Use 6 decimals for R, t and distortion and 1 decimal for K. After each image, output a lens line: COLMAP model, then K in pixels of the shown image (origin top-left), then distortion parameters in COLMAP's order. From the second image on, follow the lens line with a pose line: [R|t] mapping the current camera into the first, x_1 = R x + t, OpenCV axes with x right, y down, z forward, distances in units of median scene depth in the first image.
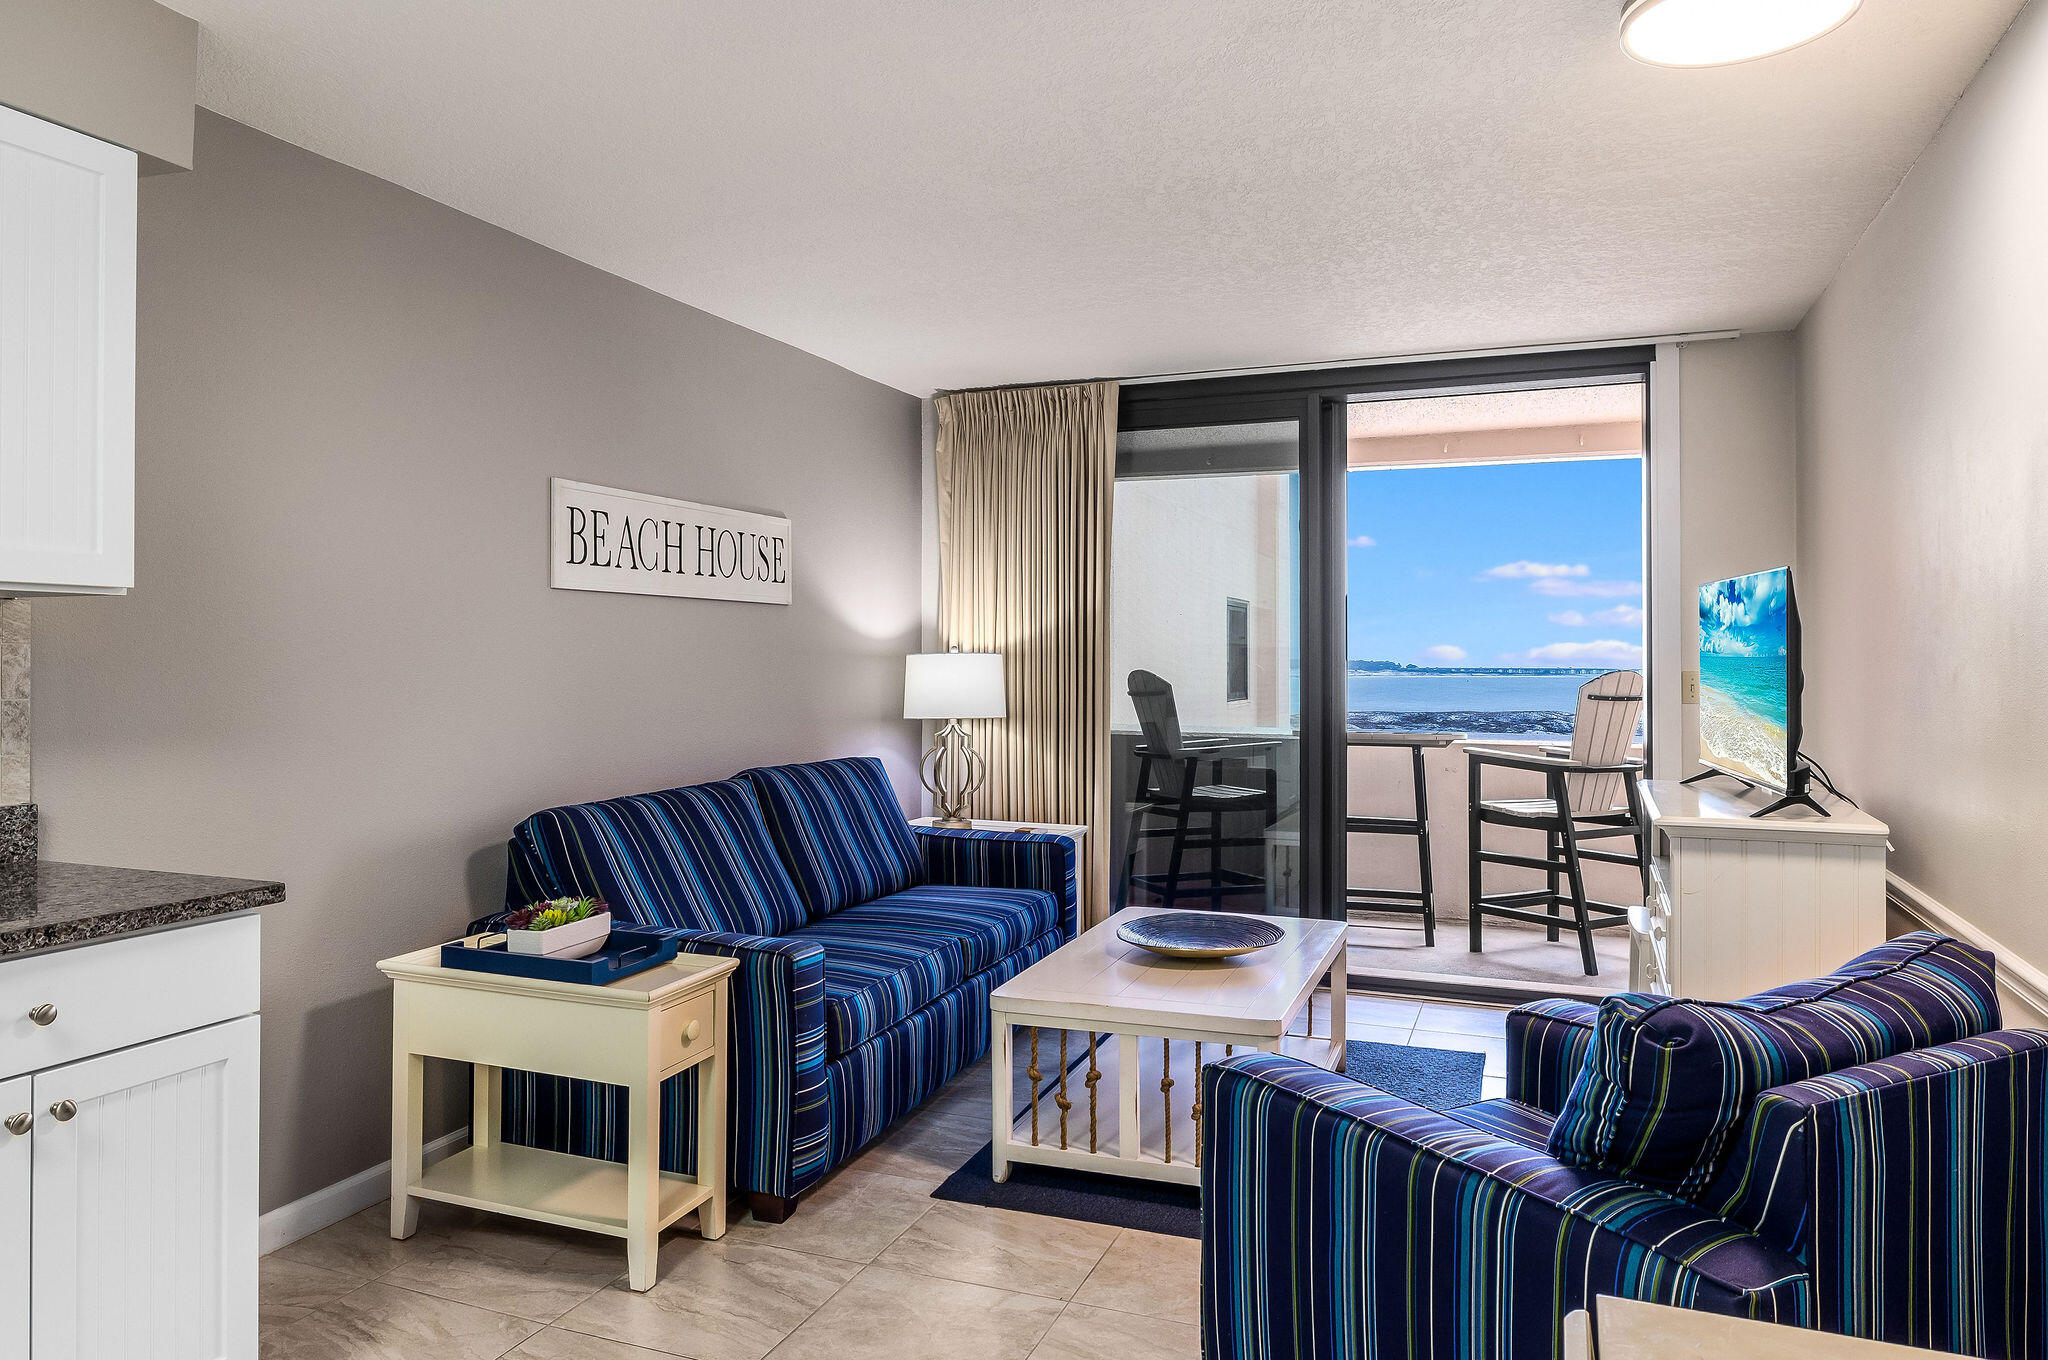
lens RADIAL K [[1316.0, 0, 1027.6], [0, 1316.0, 676.3], [0, 0, 1]] dist [0.005409, 0.003842]
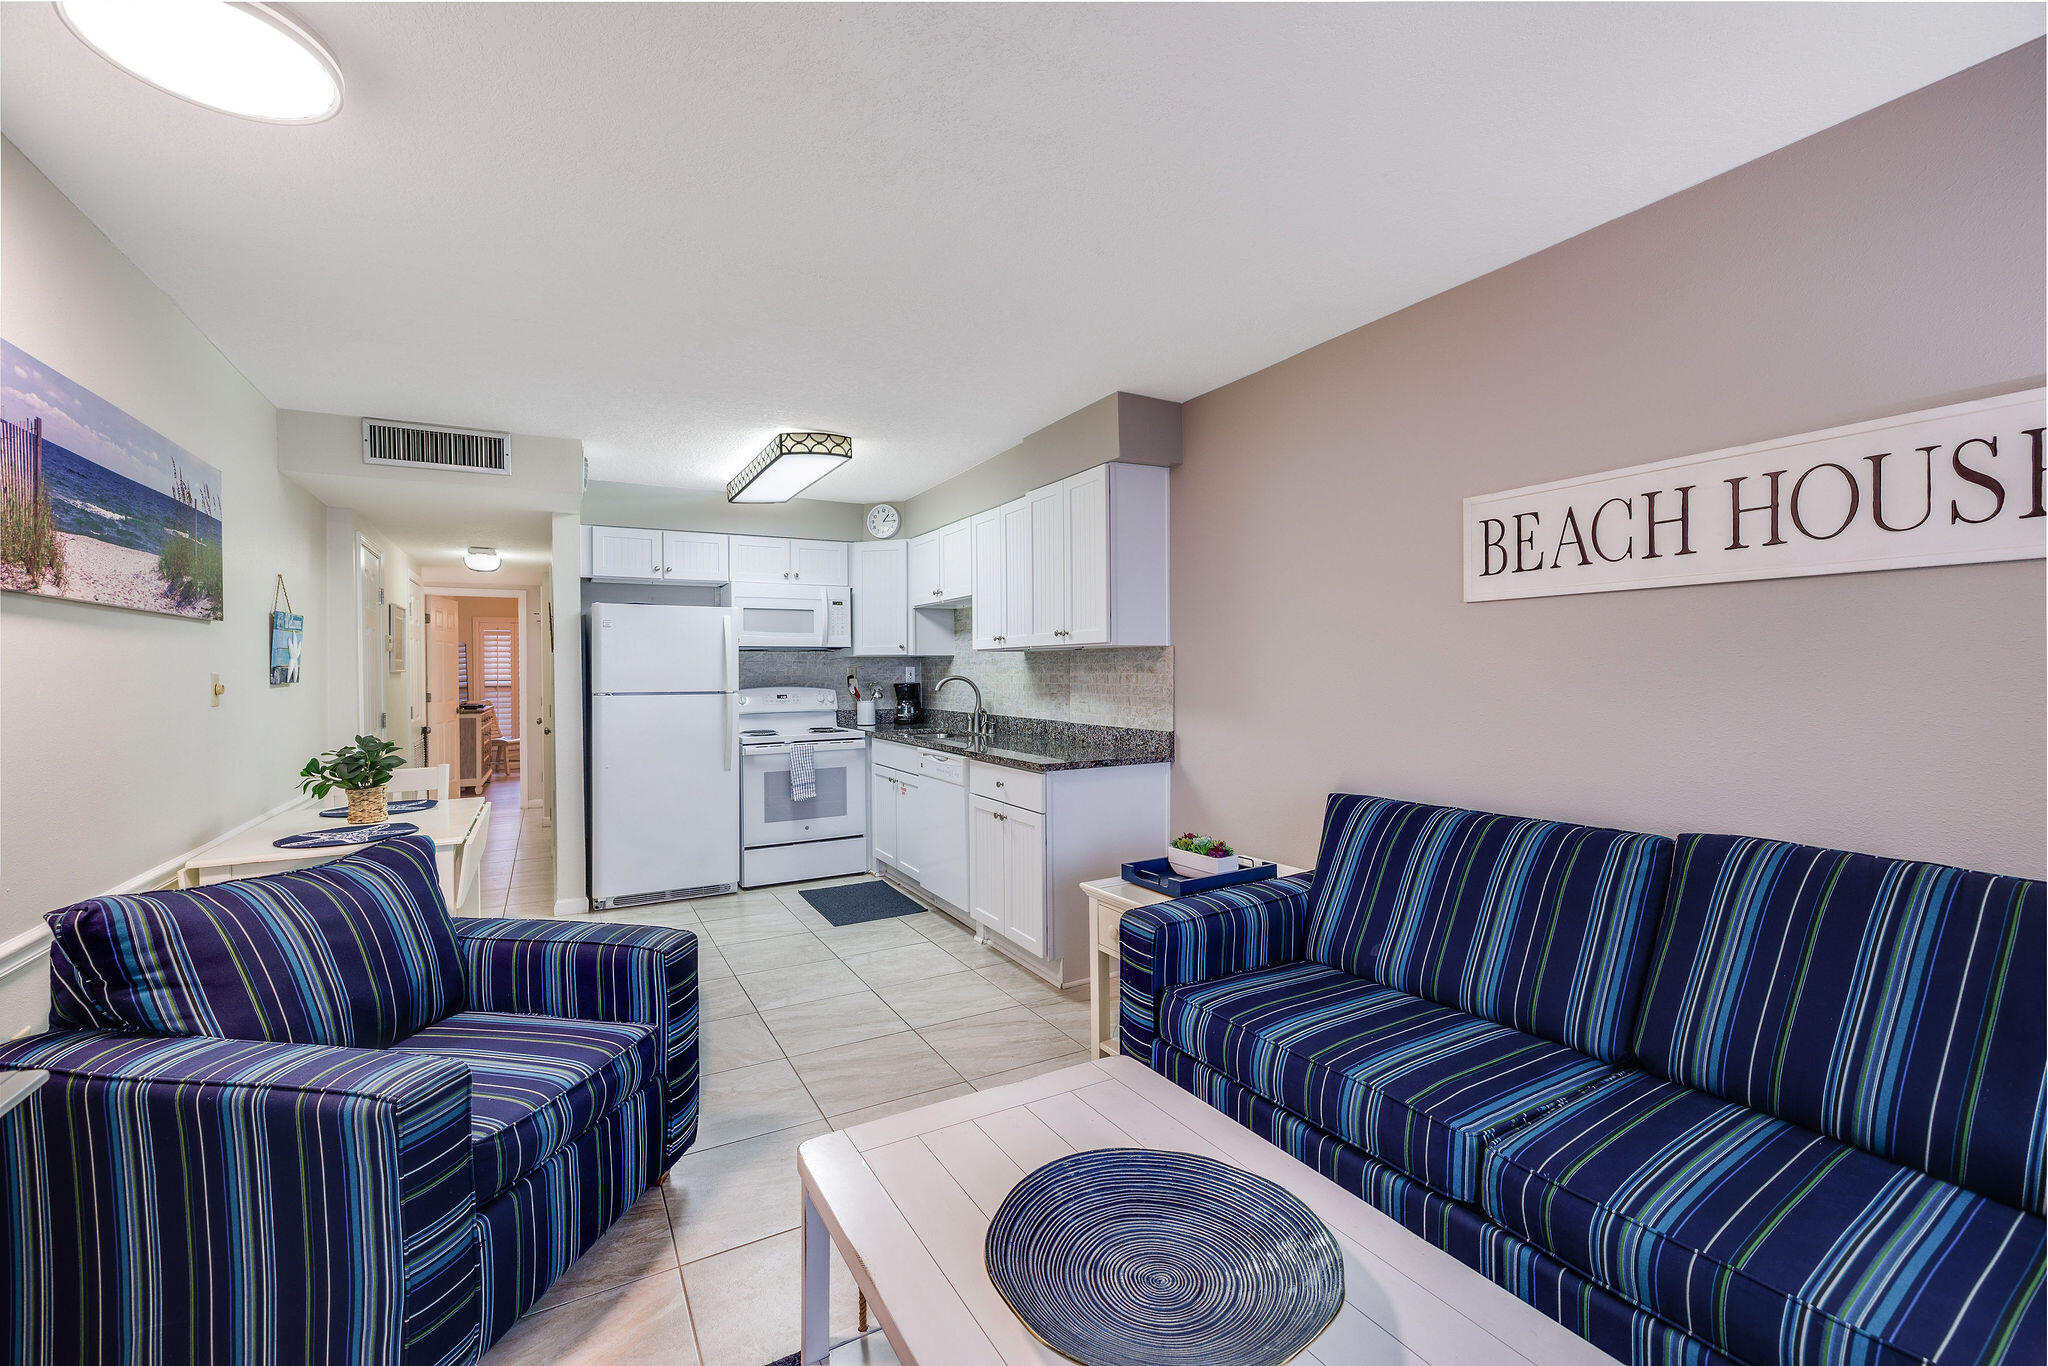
lens RADIAL K [[896.1, 0, 1029.1], [0, 896.1, 667.1], [0, 0, 1]] dist [-0.000594, 0.000029]
pose [[-0.640848, -0.001583, -0.767666, 0.342661], [-0.006016, 0.999978, 0.002960, -0.012196], [0.767644, 0.006515, -0.640843, 0.973636]]
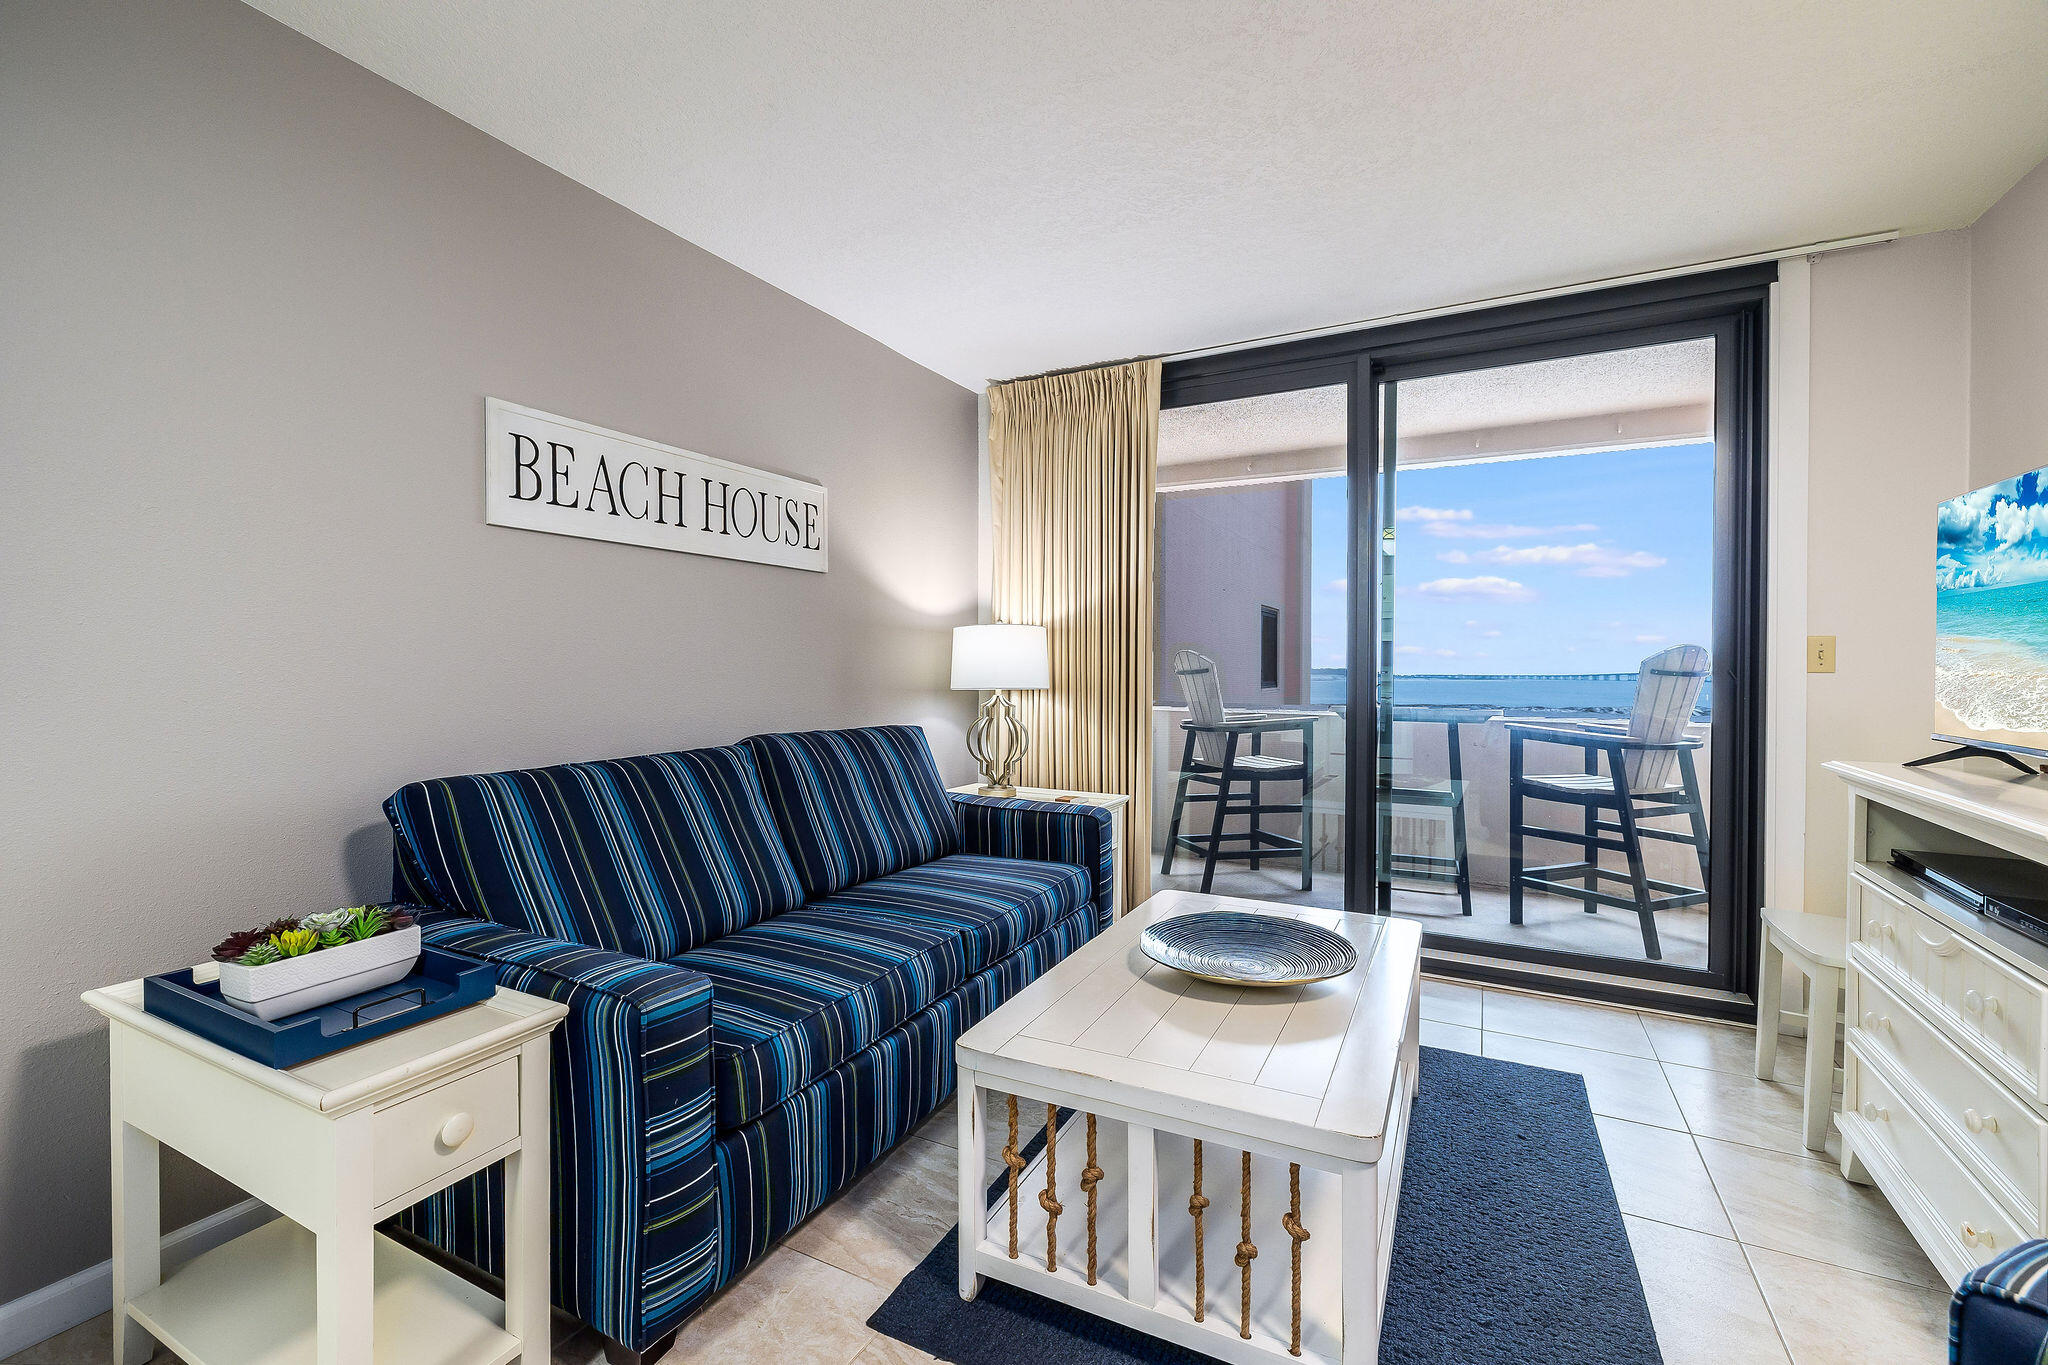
lens RADIAL K [[880.3, 0, 1015.3], [0, 880.3, 679.5], [0, 0, 1]] dist [0.000236, -0.002793]
pose [[0.993192, 0.003752, -0.116428, 0.044837], [-0.003499, 0.999991, 0.002377, 0.027302], [0.116436, -0.001953, 0.993196, 0.376474]]
